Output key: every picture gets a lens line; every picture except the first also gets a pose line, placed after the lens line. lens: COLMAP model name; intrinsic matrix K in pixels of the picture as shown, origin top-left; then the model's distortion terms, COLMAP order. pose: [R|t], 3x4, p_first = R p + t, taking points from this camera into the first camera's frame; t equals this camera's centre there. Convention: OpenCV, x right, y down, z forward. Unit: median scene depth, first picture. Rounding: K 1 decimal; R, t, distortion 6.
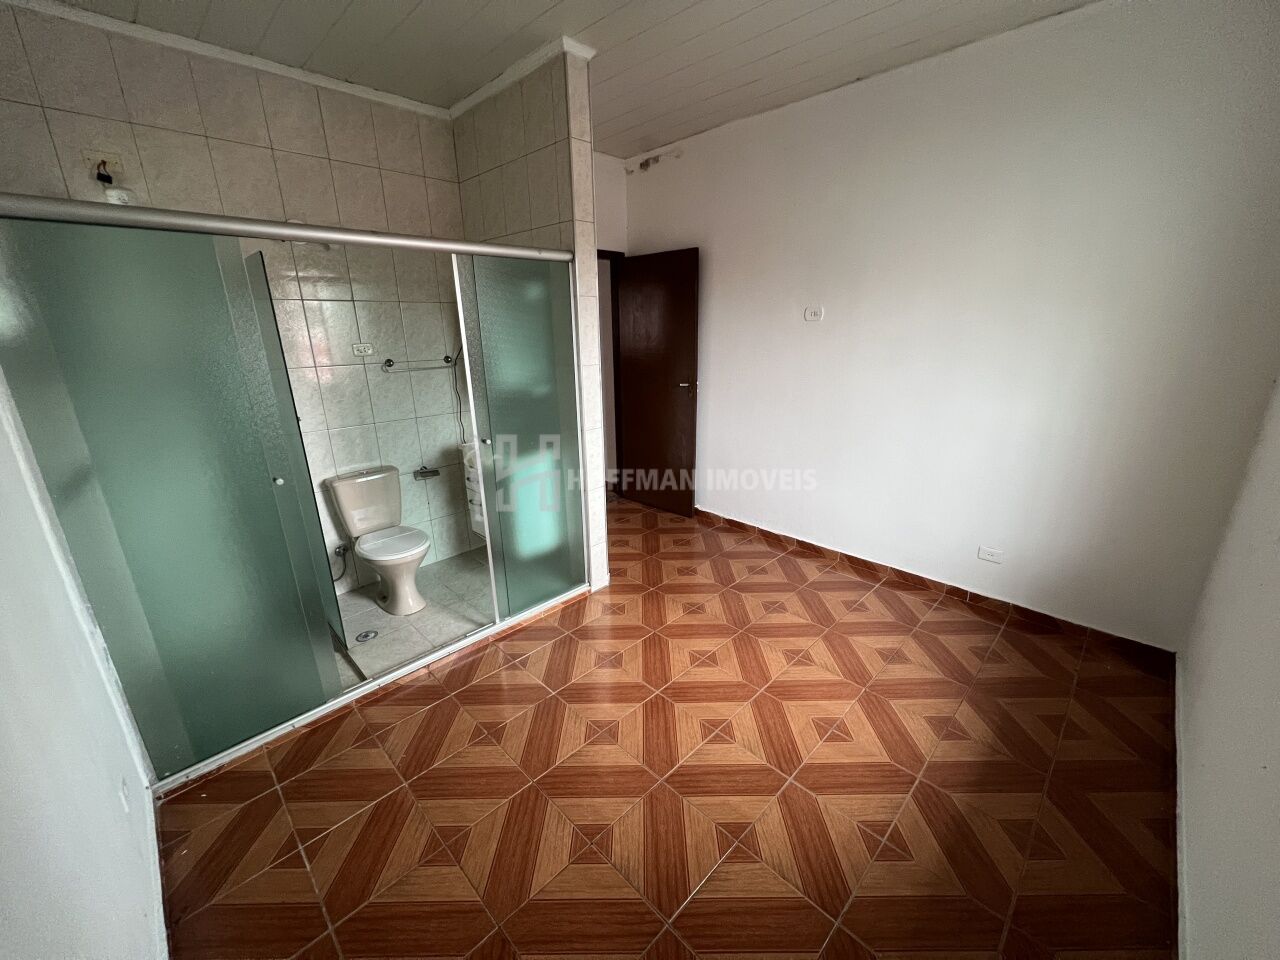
lens RADIAL K [[513.6, 0, 640.0], [0, 513.6, 480.0], [0, 0, 1]] dist [0.000194, -0.000130]
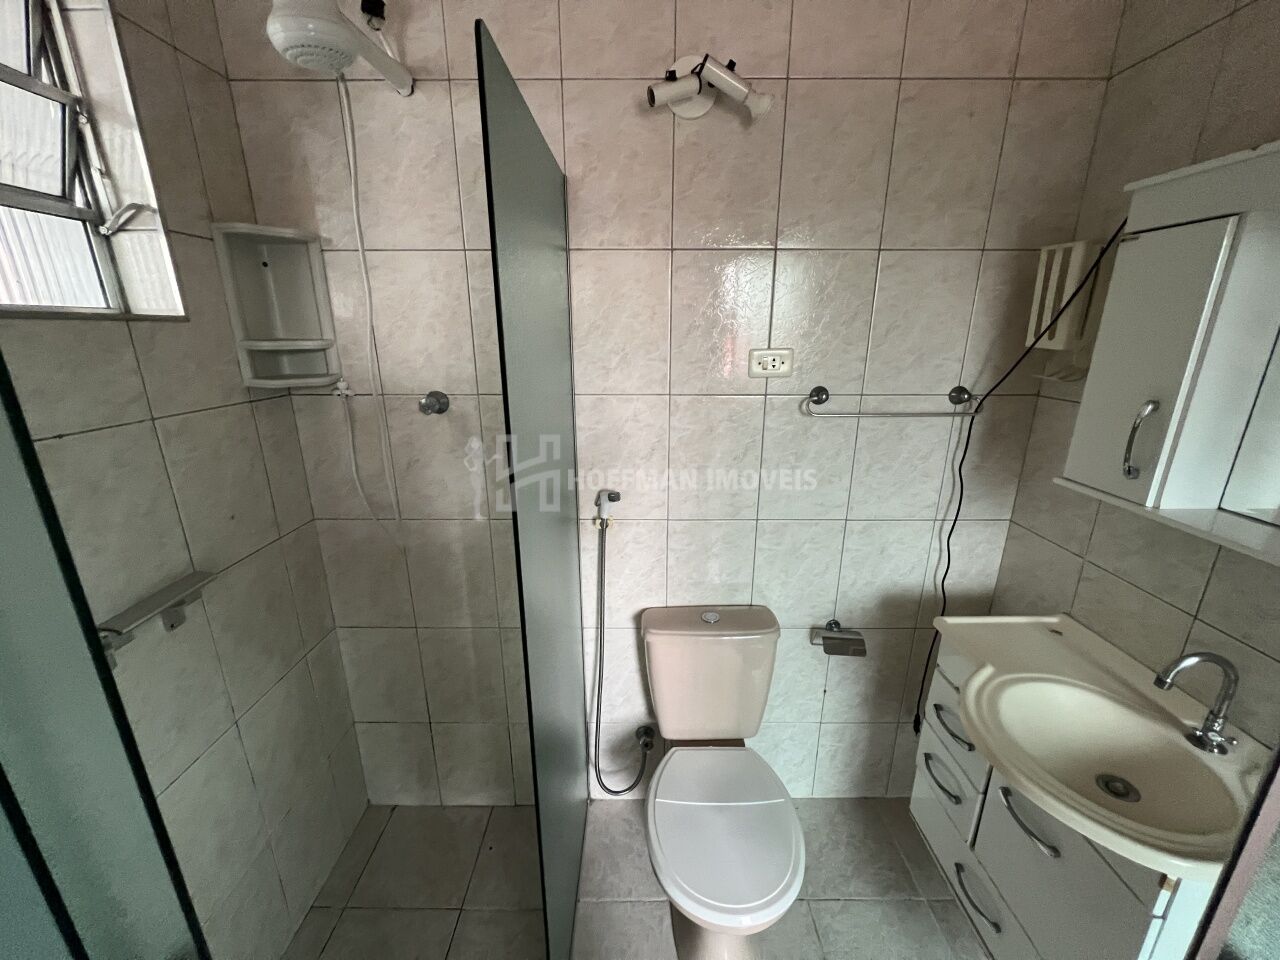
lens RADIAL K [[513.6, 0, 640.0], [0, 513.6, 480.0], [0, 0, 1]] dist [0.000194, -0.000130]
pose [[0.707087, 0.223782, -0.670782, -0.277088], [-0.214912, 0.971740, 0.097642, -0.161993], [0.673677, 0.075118, 0.735199, 0.562029]]
